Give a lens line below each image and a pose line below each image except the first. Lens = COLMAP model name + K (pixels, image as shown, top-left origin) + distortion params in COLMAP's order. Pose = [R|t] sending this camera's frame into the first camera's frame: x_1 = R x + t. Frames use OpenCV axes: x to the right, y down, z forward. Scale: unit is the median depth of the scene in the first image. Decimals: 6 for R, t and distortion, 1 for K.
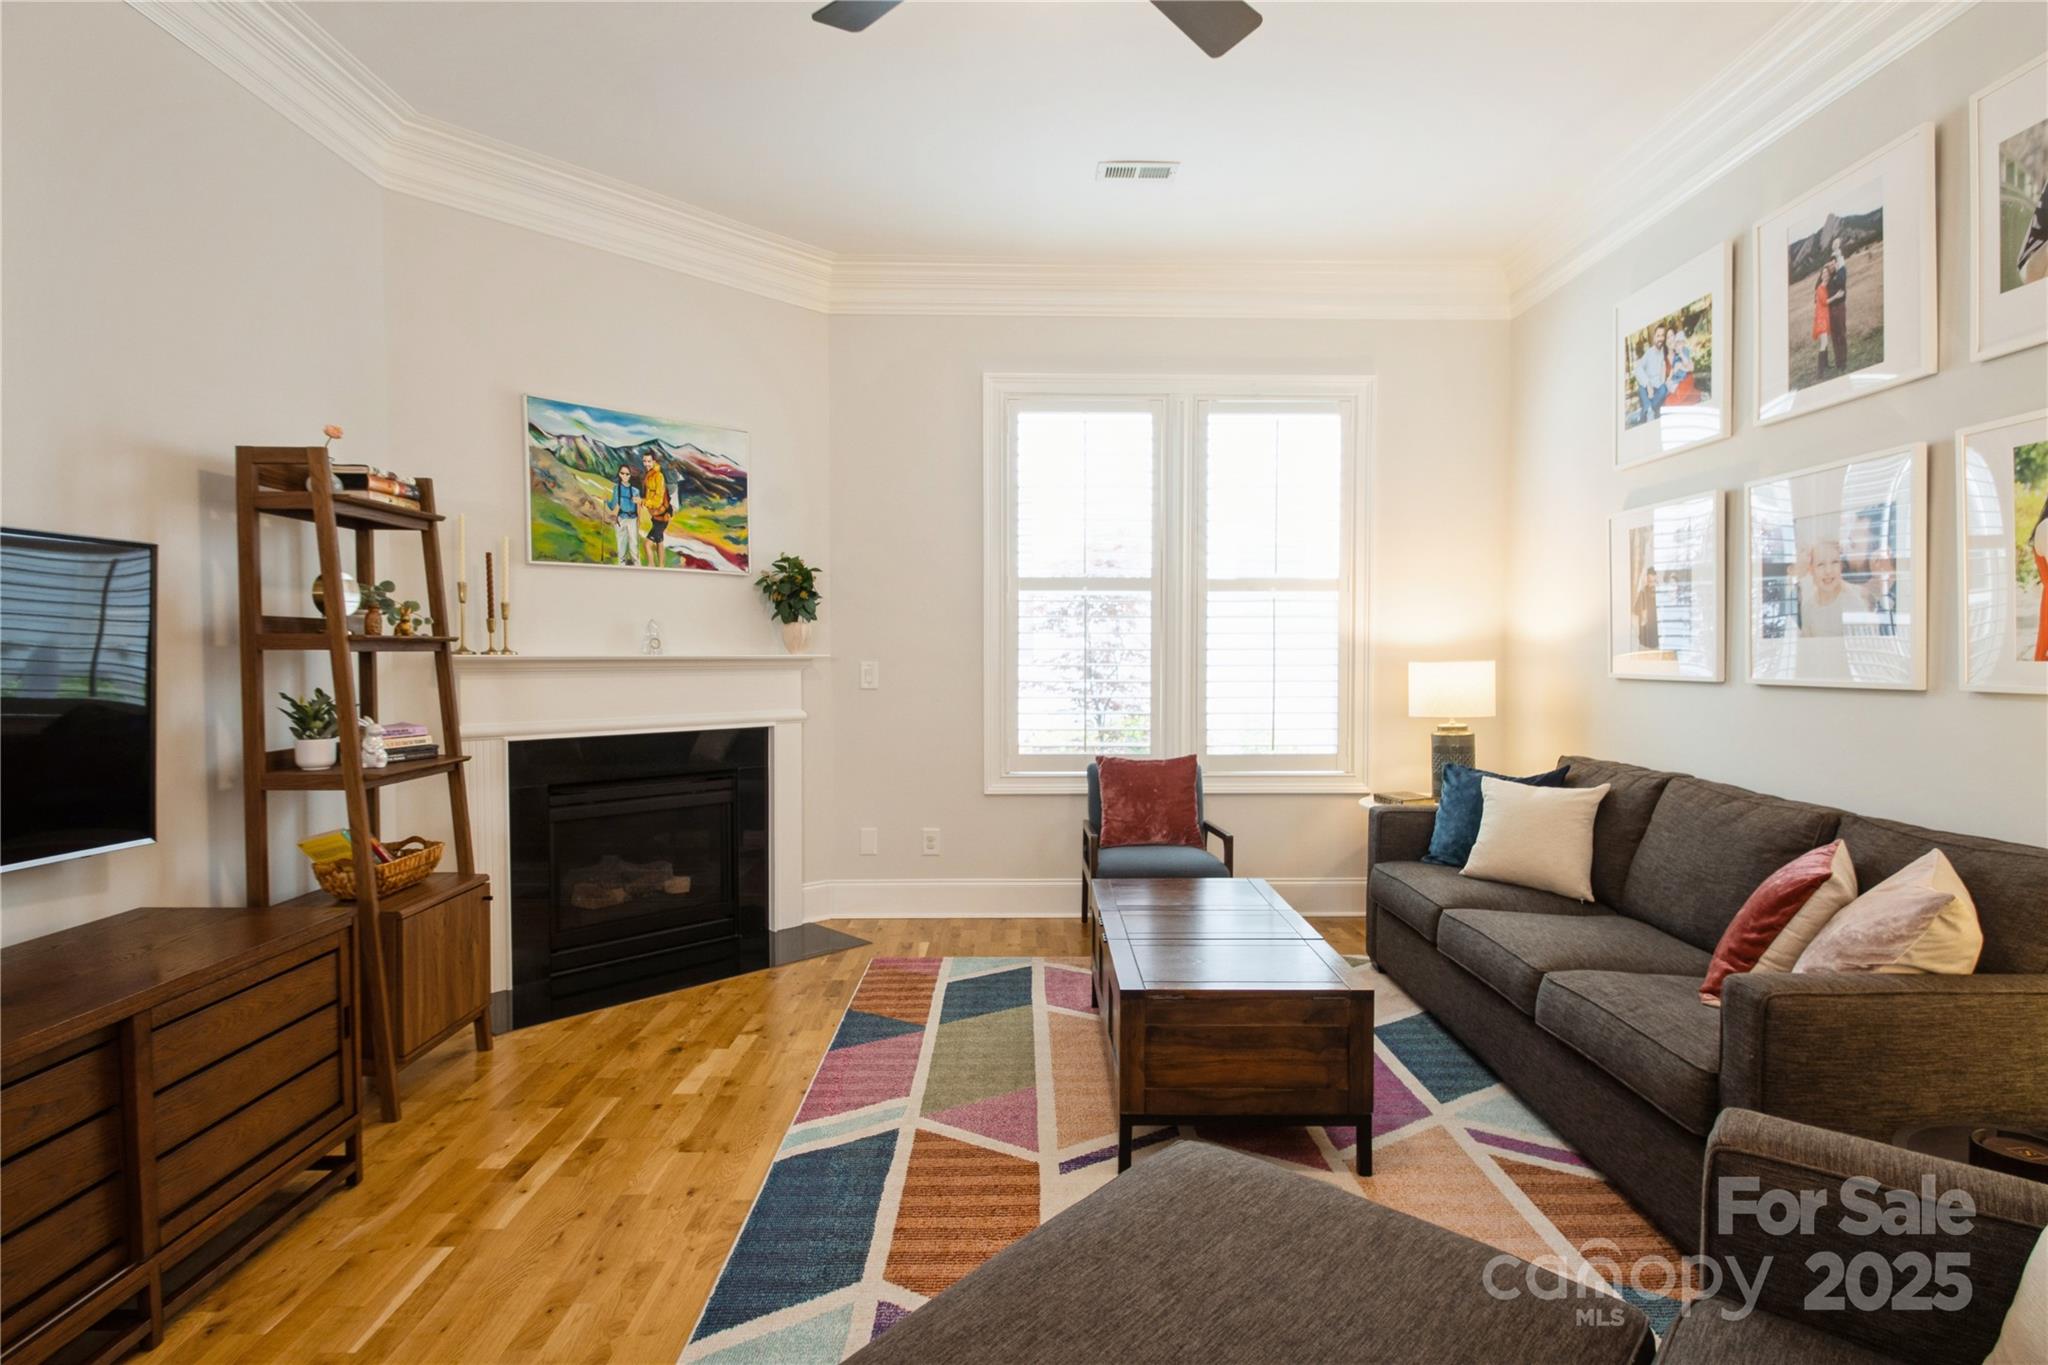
lens RADIAL K [[1039.4, 0, 1040.8], [0, 1039.4, 691.1], [0, 0, 1]] dist [0.005844, -0.008784]
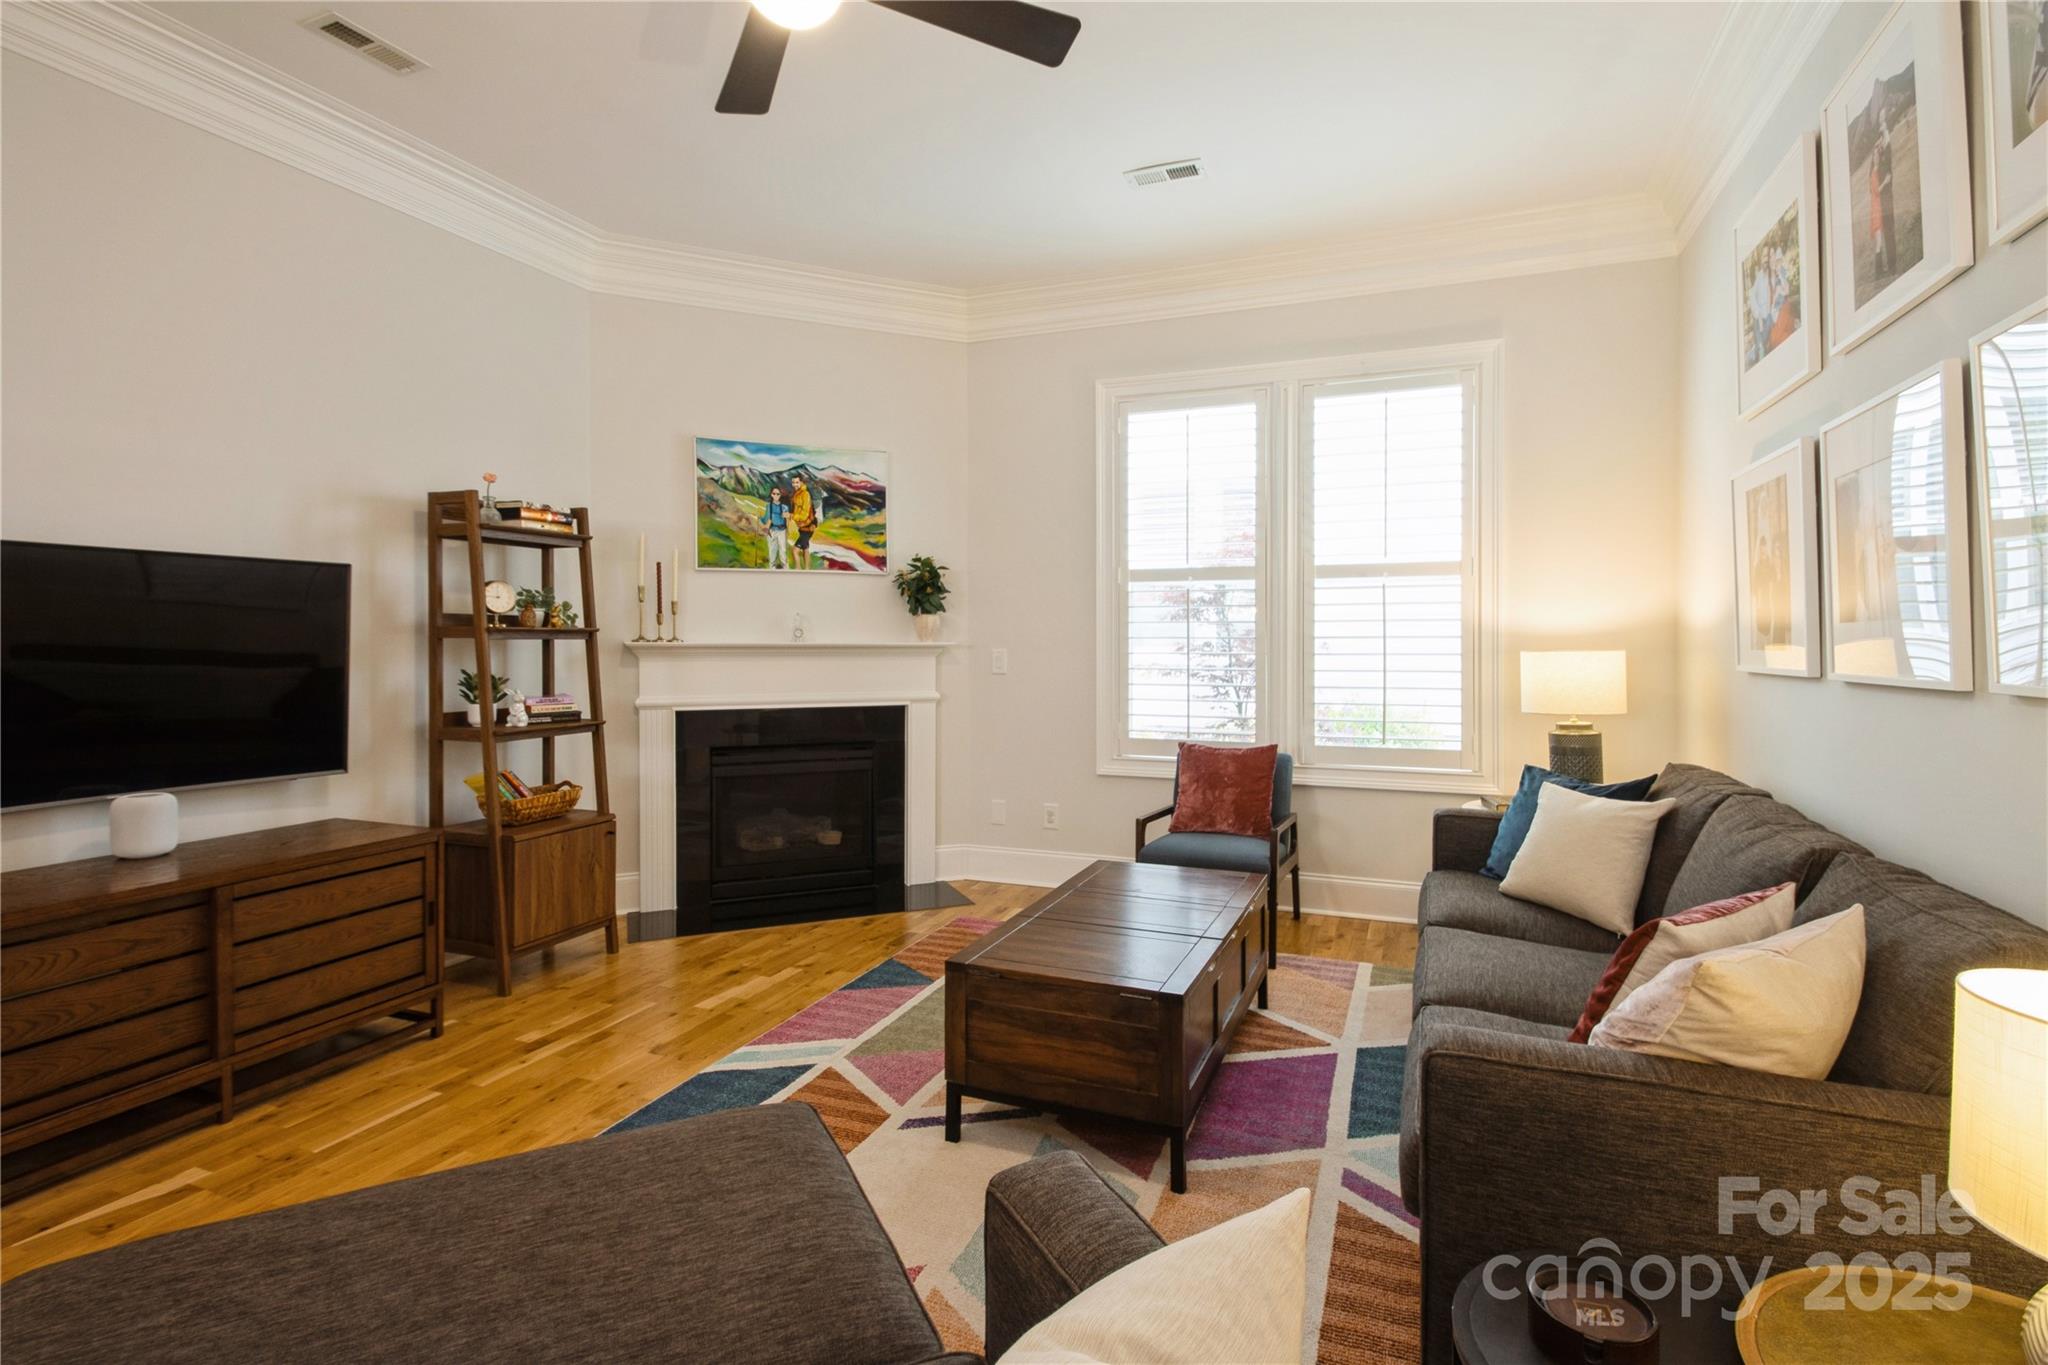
lens RADIAL K [[971.5, 0, 1045.6], [0, 971.5, 647.0], [0, 0, 1]] dist [0.004351, -0.001143]
pose [[0.925422, 0.002655, -0.378928, 0.380435], [-0.014702, 0.999474, -0.028903, -0.001841], [0.378652, 0.032318, 0.924975, 0.084856]]
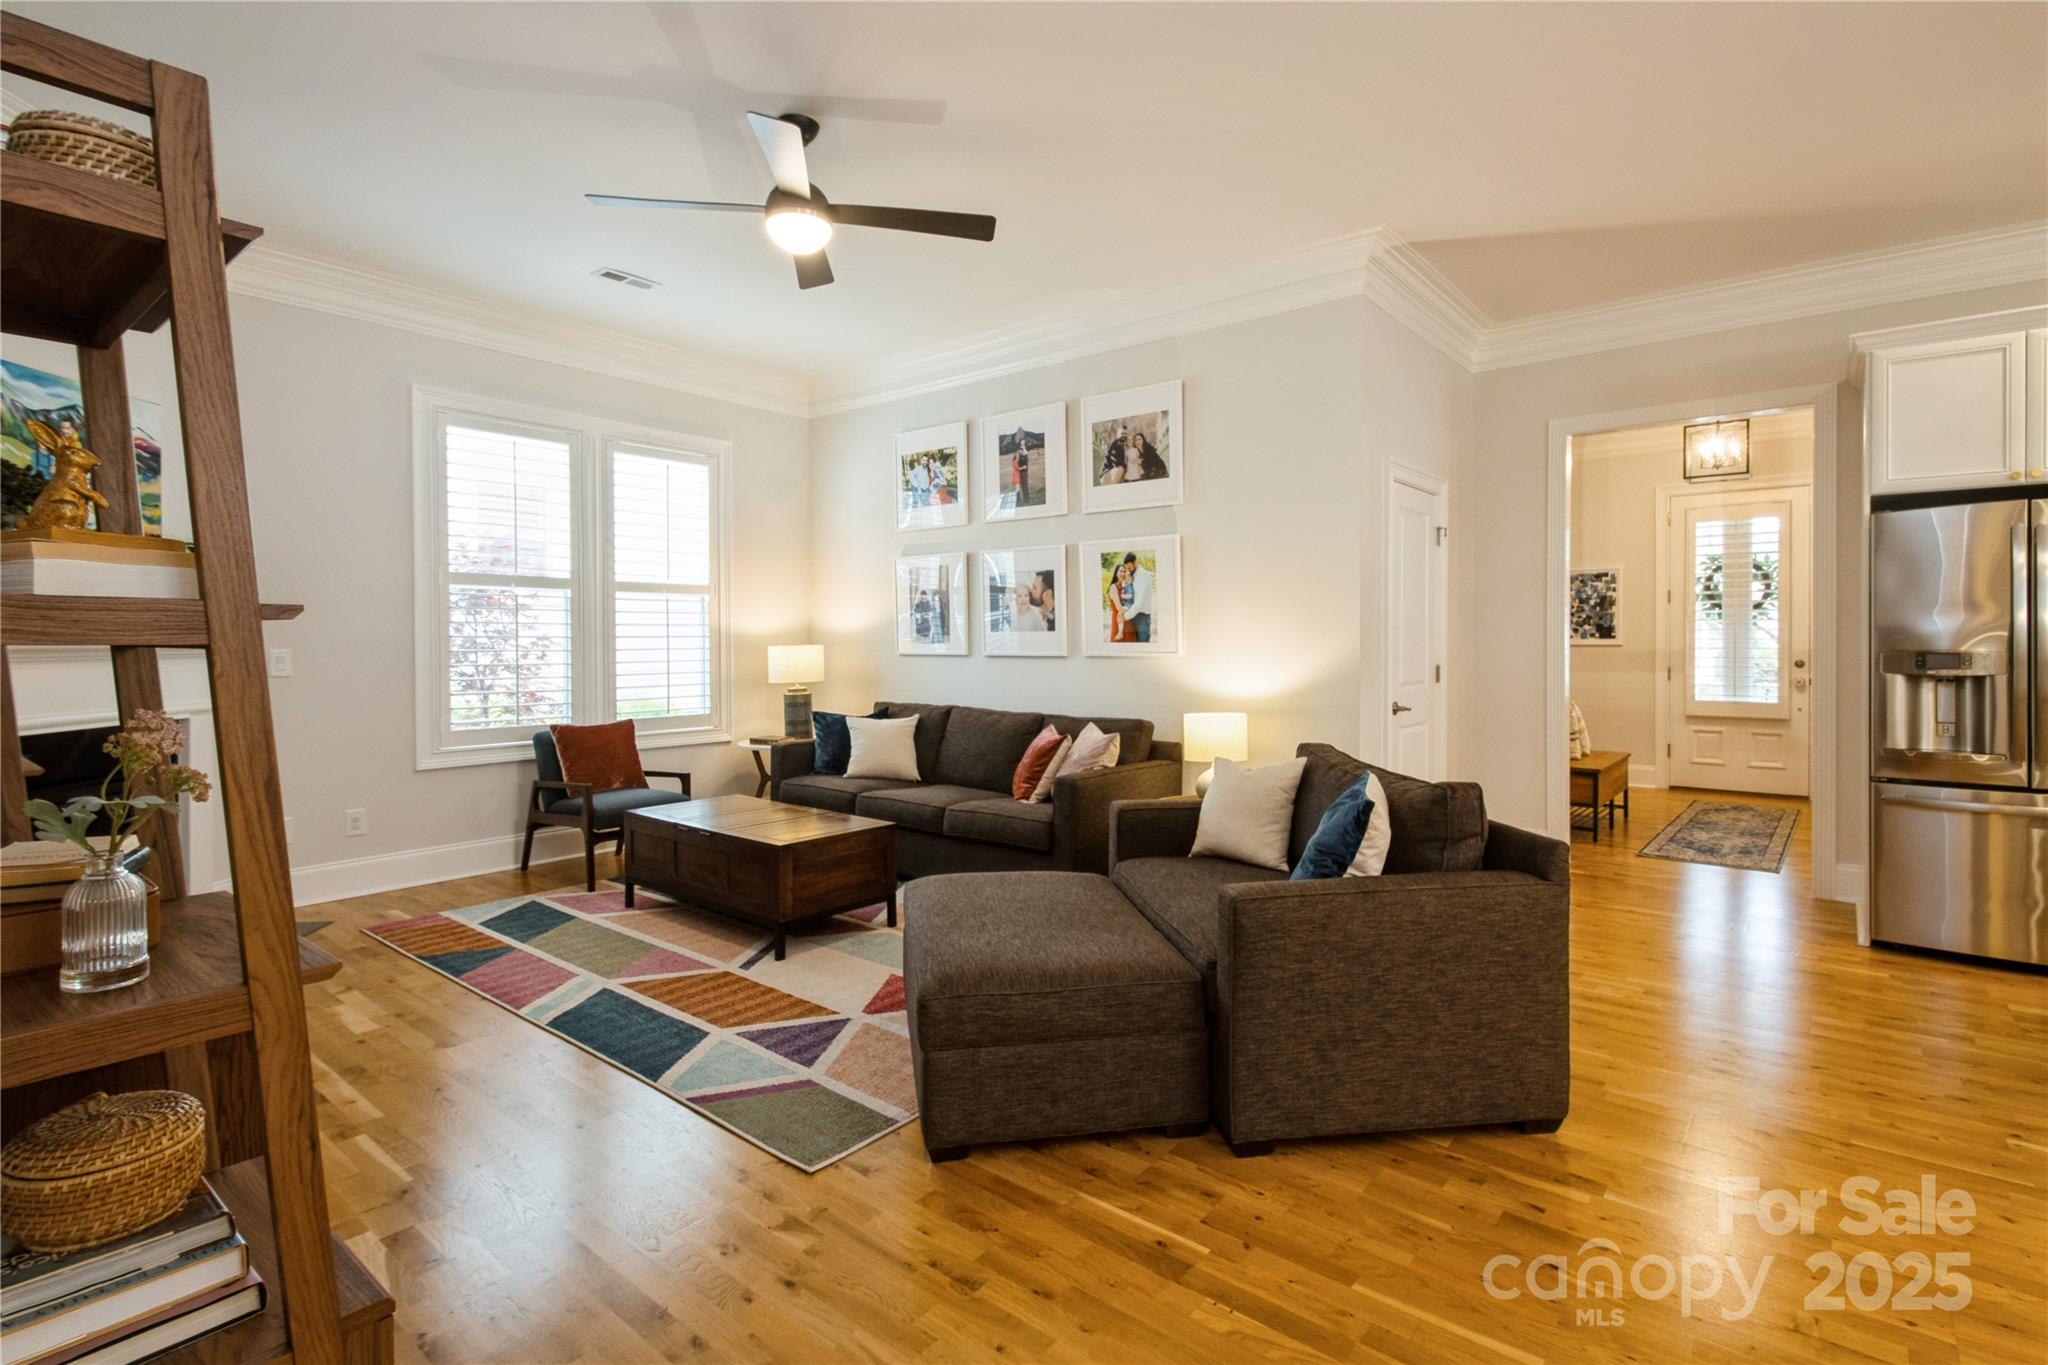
lens RADIAL K [[971.5, 0, 1045.6], [0, 971.5, 647.0], [0, 0, 1]] dist [0.004351, -0.001143]
pose [[0.637257, -0.008010, 0.770610, -0.582820], [0.030357, 0.999431, -0.014716, 0.007167], [-0.770053, 0.032771, 0.637137, -0.215145]]
